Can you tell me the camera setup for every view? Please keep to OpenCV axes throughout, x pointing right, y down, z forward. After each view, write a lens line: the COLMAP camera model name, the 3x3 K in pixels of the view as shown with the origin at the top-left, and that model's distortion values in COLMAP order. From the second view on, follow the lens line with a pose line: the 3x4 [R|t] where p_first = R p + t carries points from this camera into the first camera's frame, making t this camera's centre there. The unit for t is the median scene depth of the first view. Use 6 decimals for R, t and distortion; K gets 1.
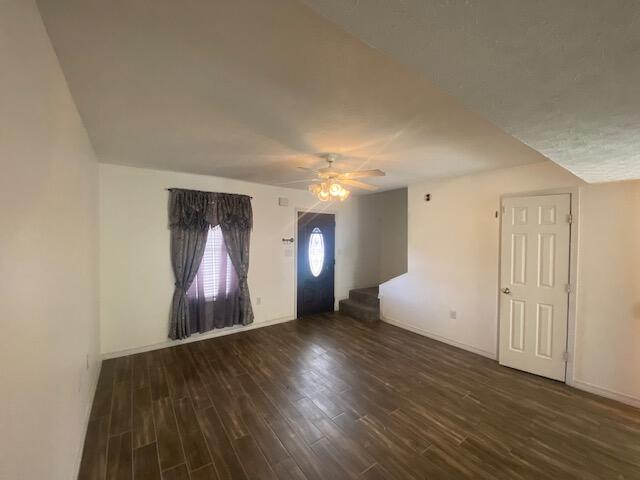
lens RADIAL K [[261.8, 0, 320.0], [0, 261.8, 240.0], [0, 0, 1]] dist [0.021990, -0.020941]
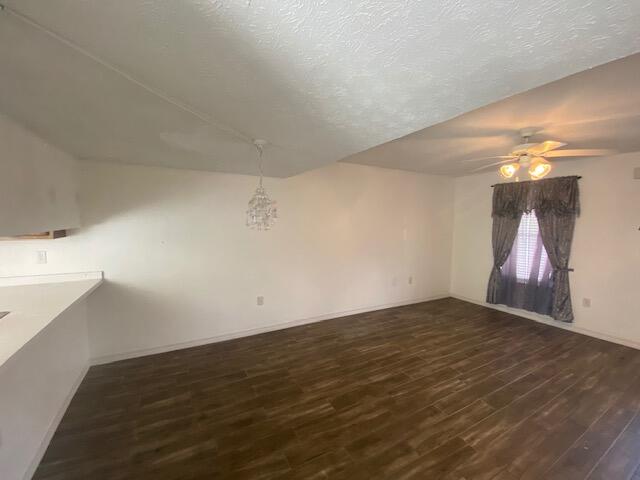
lens RADIAL K [[261.8, 0, 320.0], [0, 261.8, 240.0], [0, 0, 1]] dist [0.021990, -0.020941]
pose [[-0.119879, 0.066285, -0.990573, 0.815397], [-0.033815, 0.996917, 0.070802, 0.009521], [0.992212, 0.041984, -0.117268, 0.318167]]
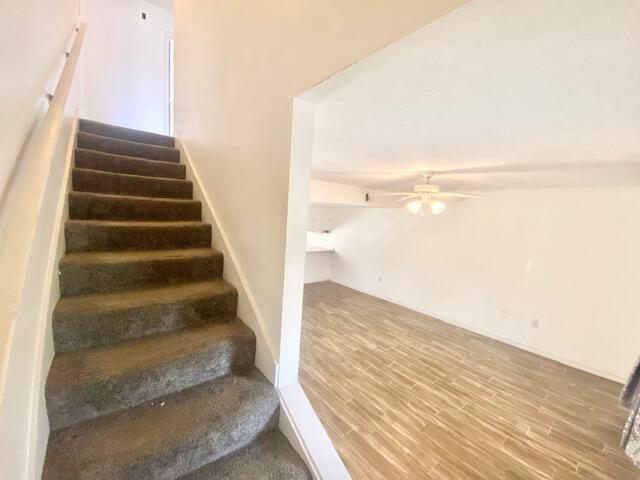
lens RADIAL K [[261.8, 0, 320.0], [0, 261.8, 240.0], [0, 0, 1]] dist [0.021990, -0.020941]
pose [[-0.995819, -0.059307, -0.069471, 0.420243], [-0.067424, 0.990359, 0.121011, -0.117016], [0.061624, 0.125189, -0.990217, 1.606063]]
